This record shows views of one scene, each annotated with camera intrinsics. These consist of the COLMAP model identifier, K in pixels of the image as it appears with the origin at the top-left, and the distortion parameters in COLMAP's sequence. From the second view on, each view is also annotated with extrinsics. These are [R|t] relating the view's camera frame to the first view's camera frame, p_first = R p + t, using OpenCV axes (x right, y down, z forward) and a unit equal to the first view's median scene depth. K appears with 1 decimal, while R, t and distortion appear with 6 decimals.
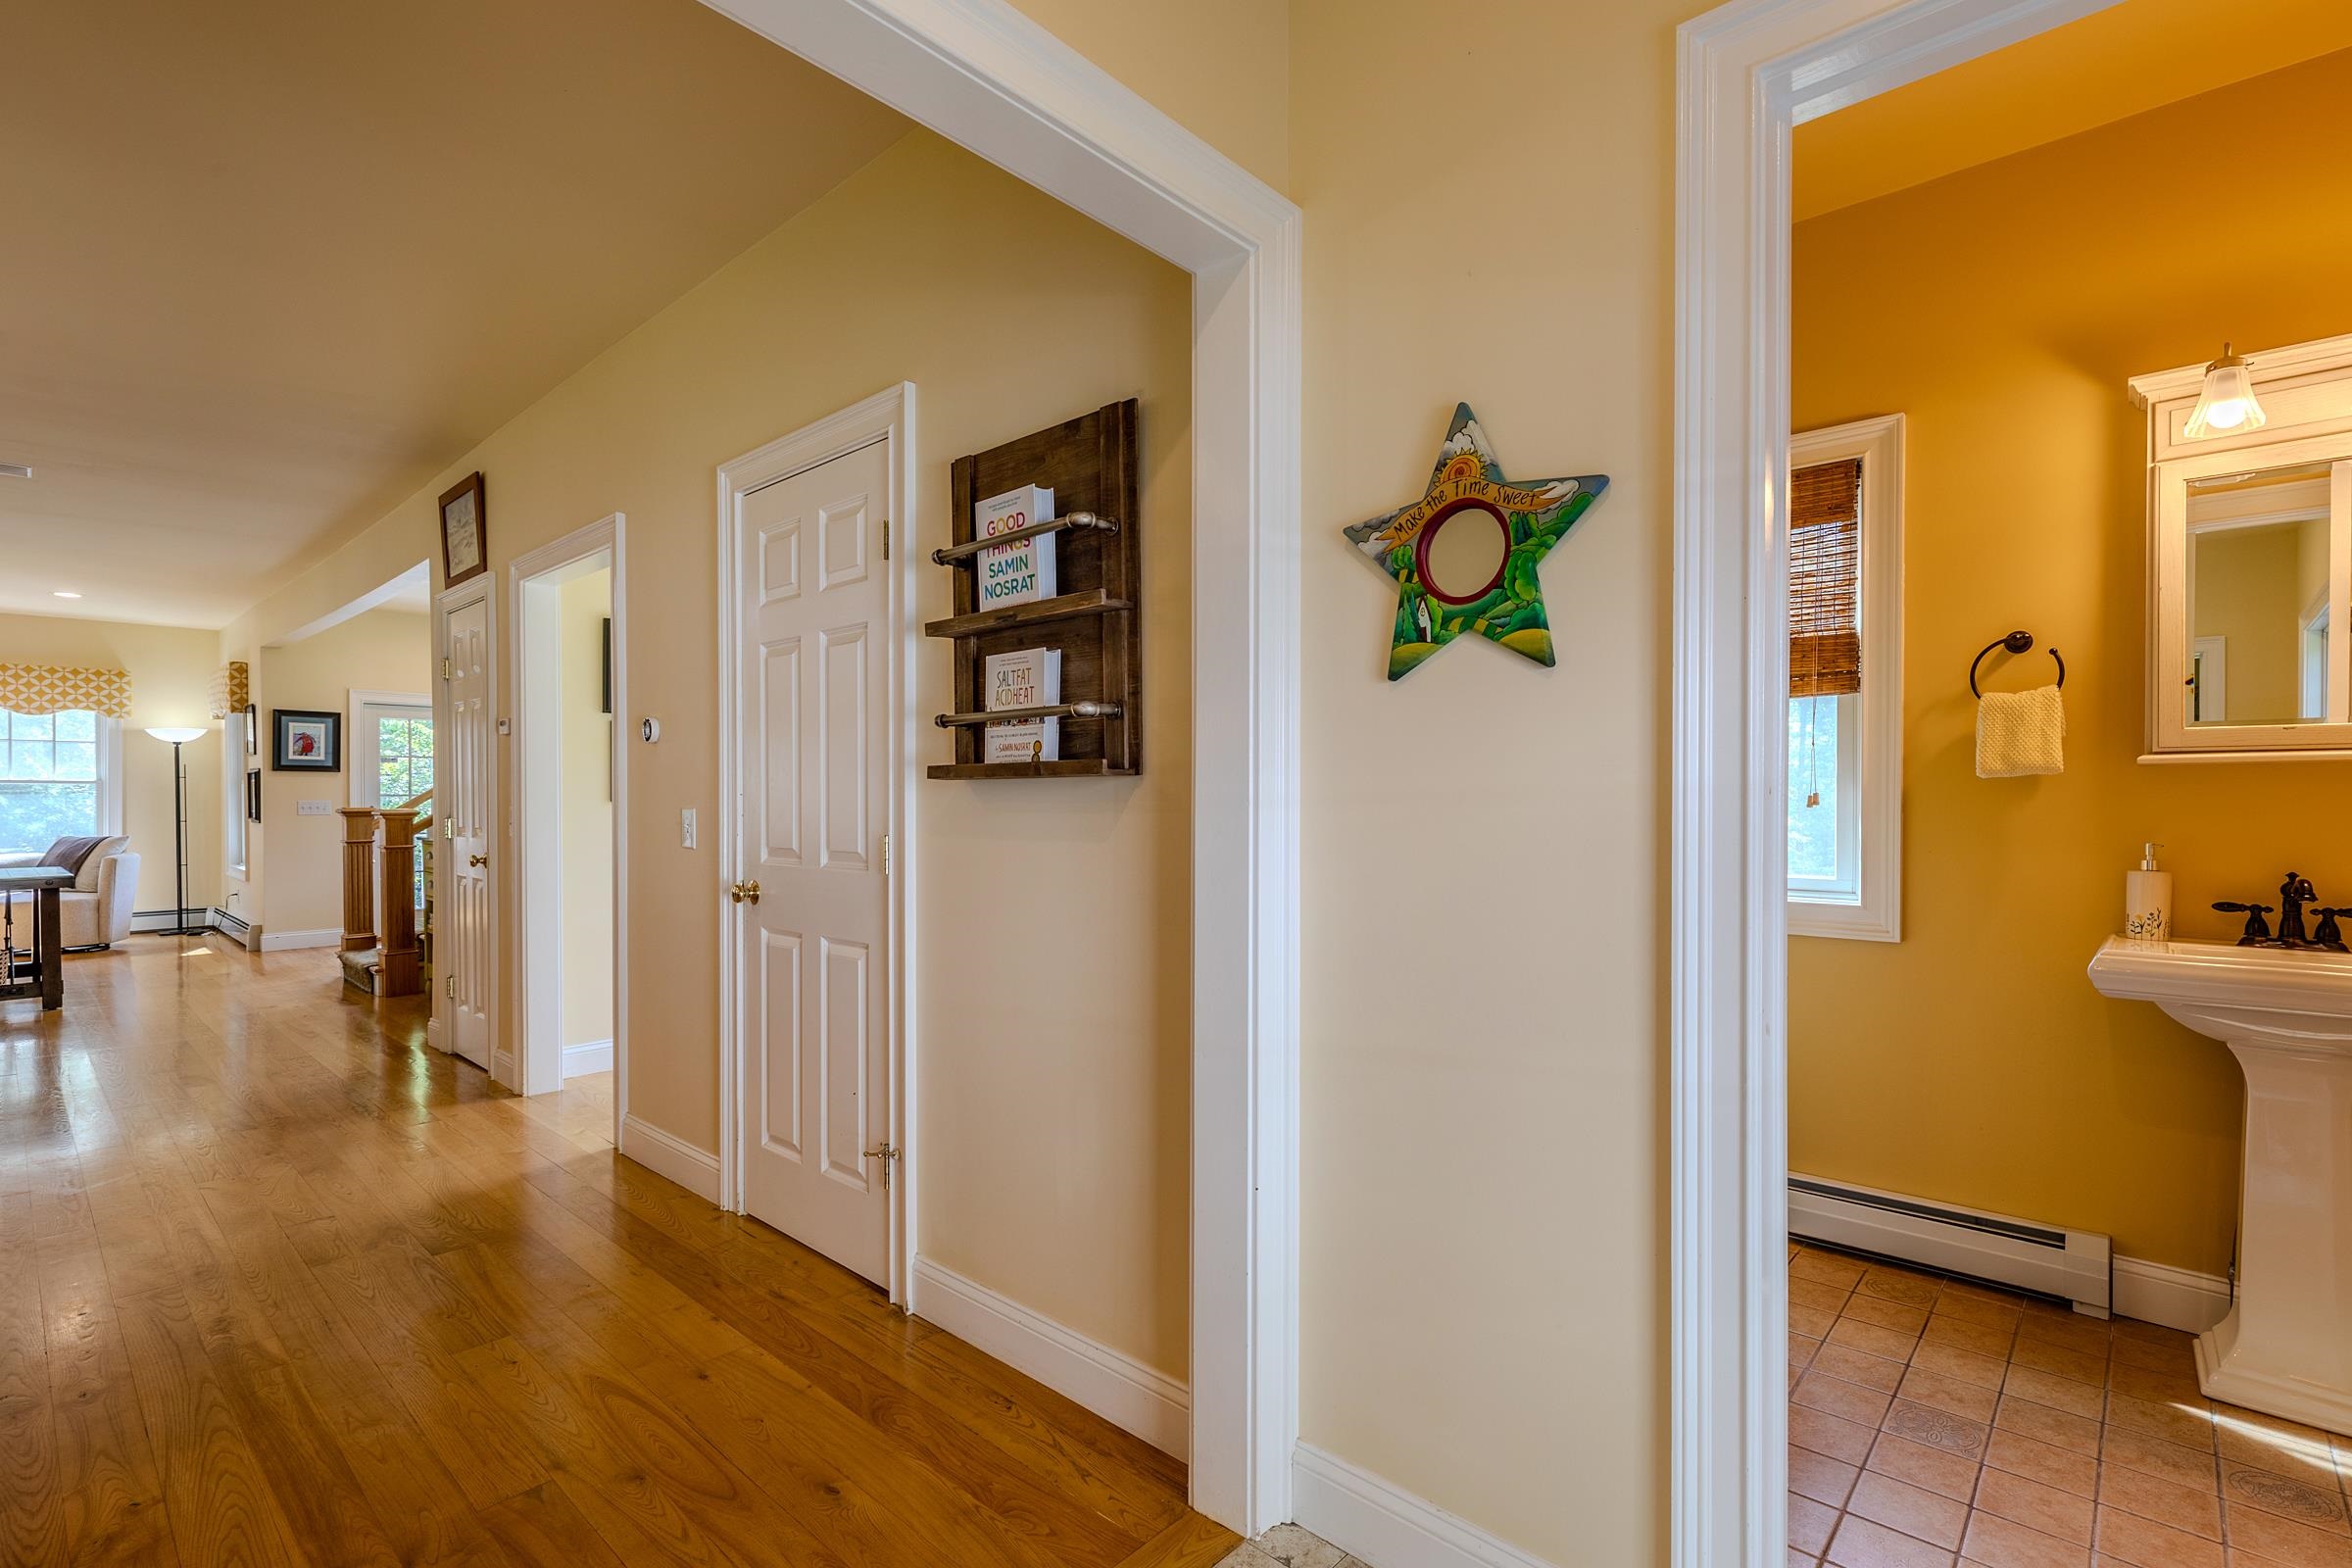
lens RADIAL K [[1070.7, 0, 1186.7], [0, 1070.7, 807.7], [0, 0, 1]] dist [0.003203, 0.000662]
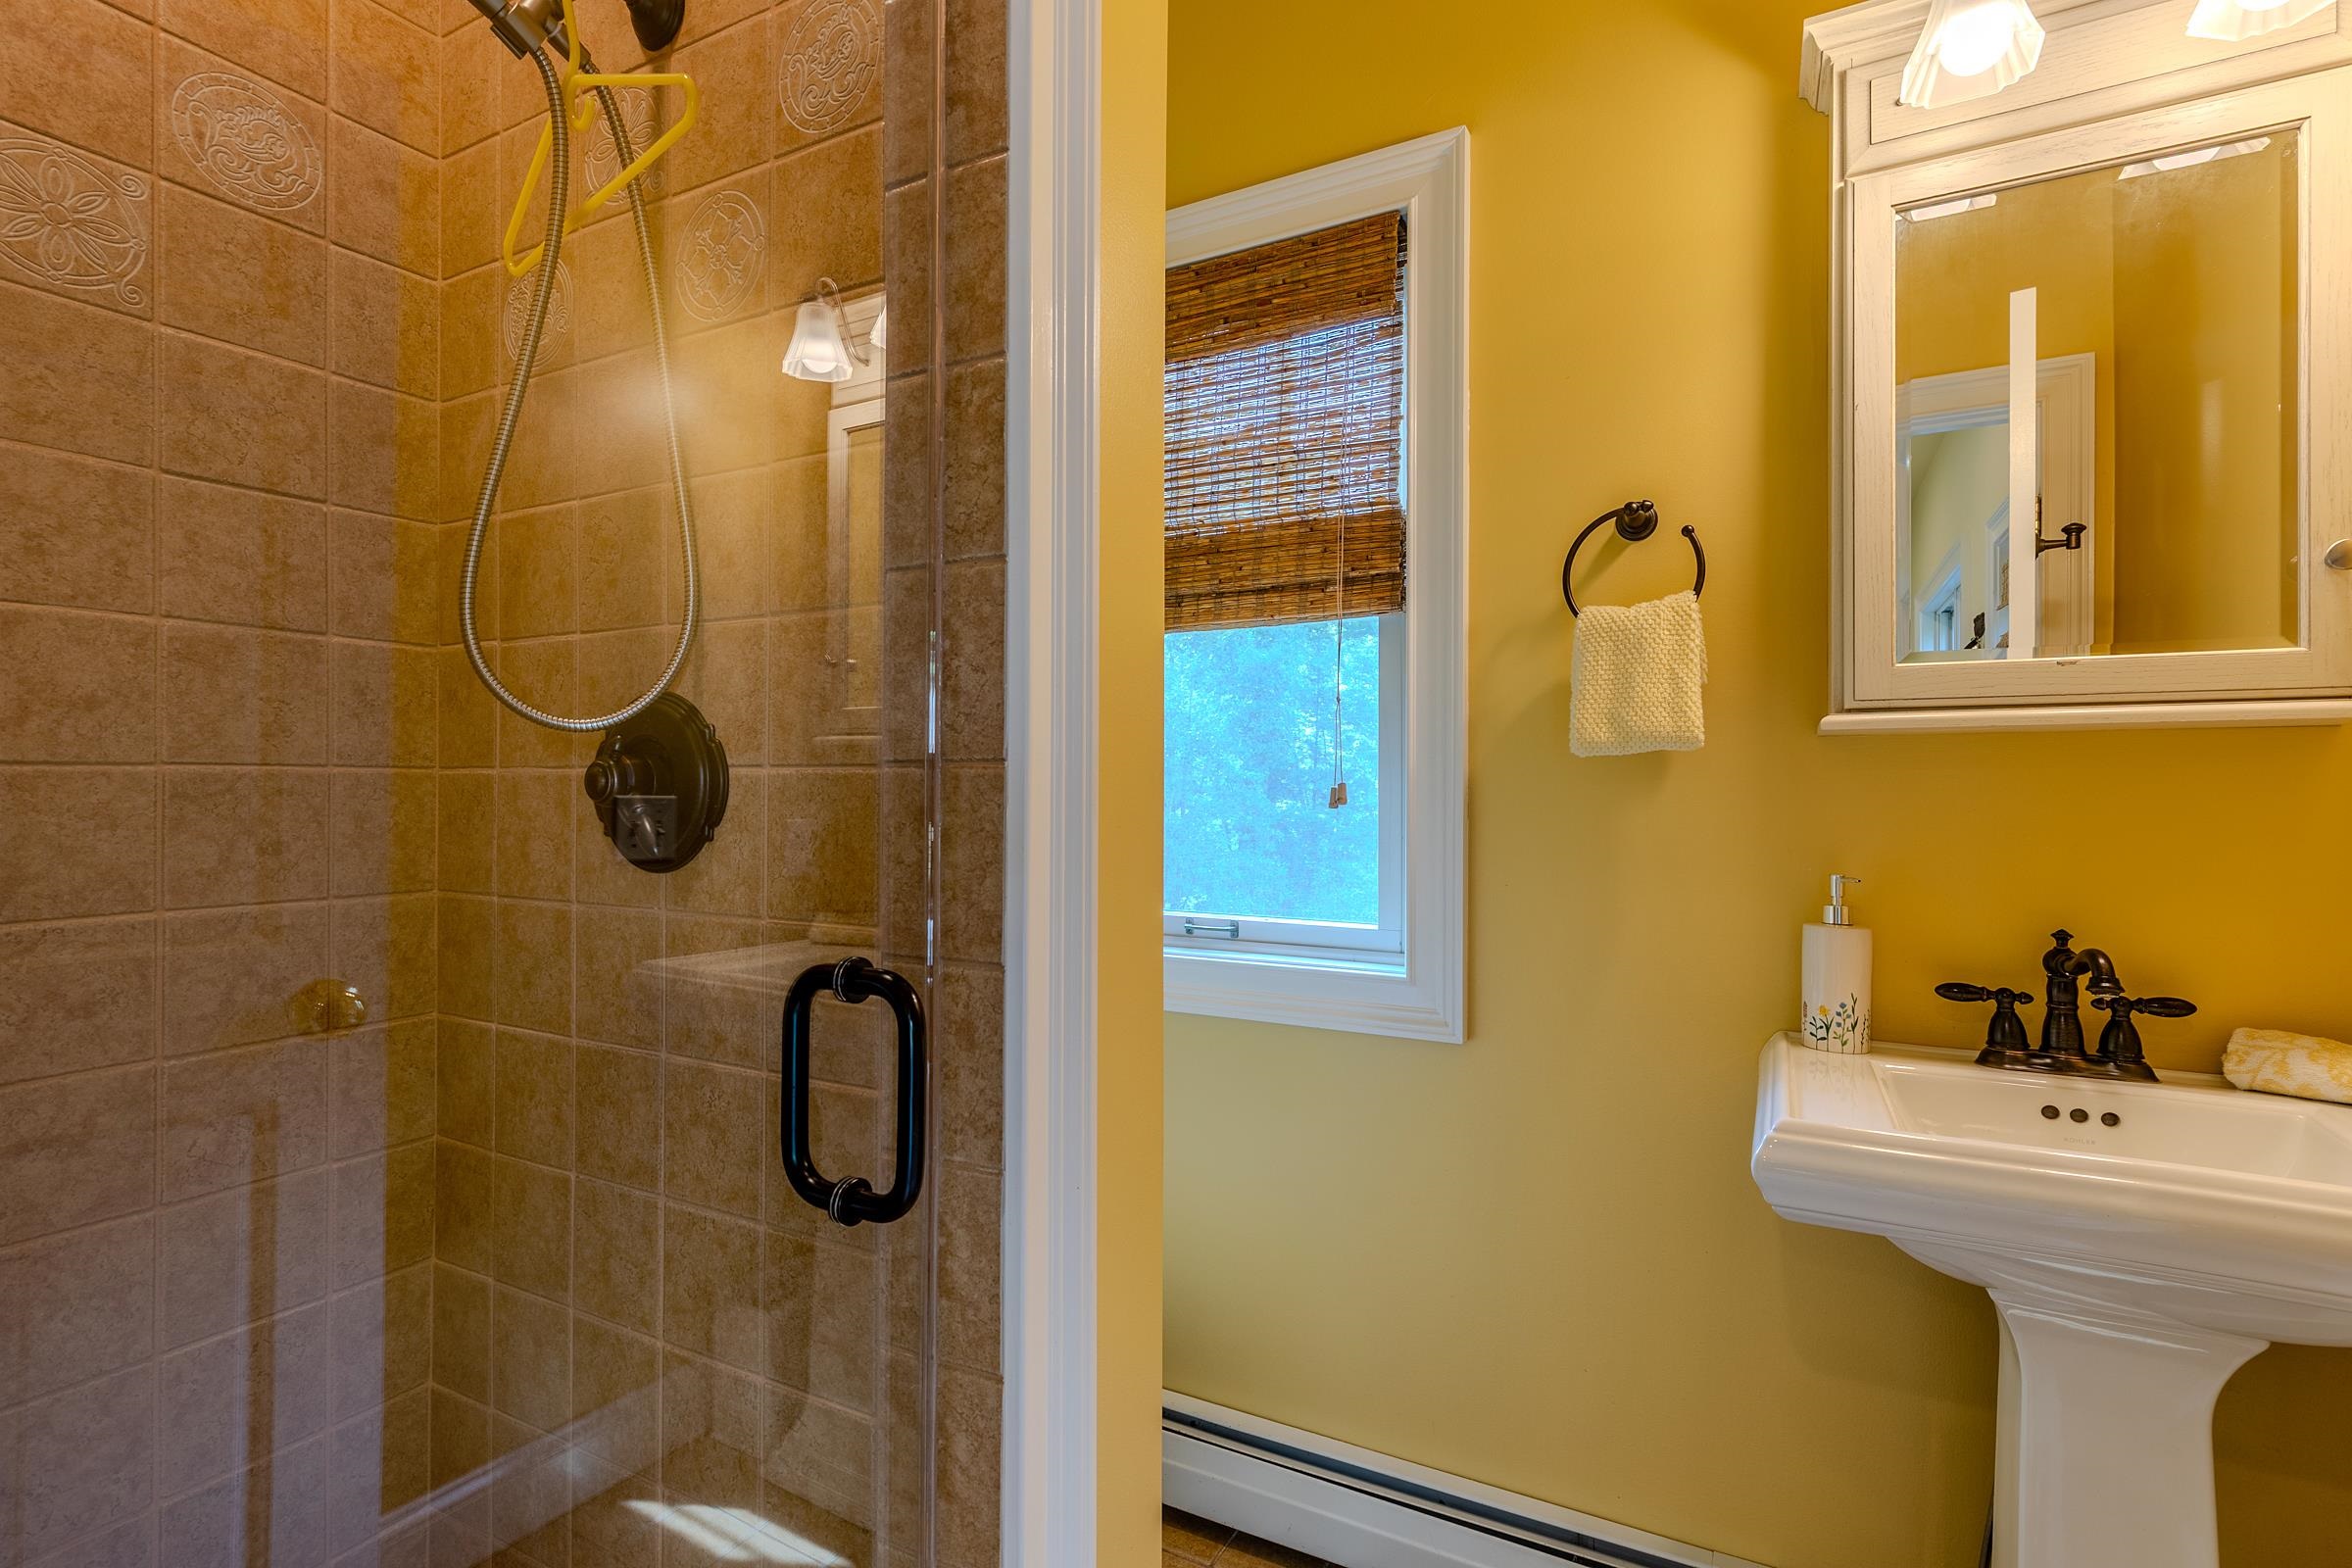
lens RADIAL K [[1102.4, 0, 1179.0], [0, 1102.4, 786.9], [0, 0, 1]] dist [0.003318, 0.000393]
pose [[0.971732, 0.001114, 0.236085, 0.421083], [0.000700, 0.999971, -0.007600, -0.008306], [-0.236086, 0.007550, 0.971703, 0.513501]]
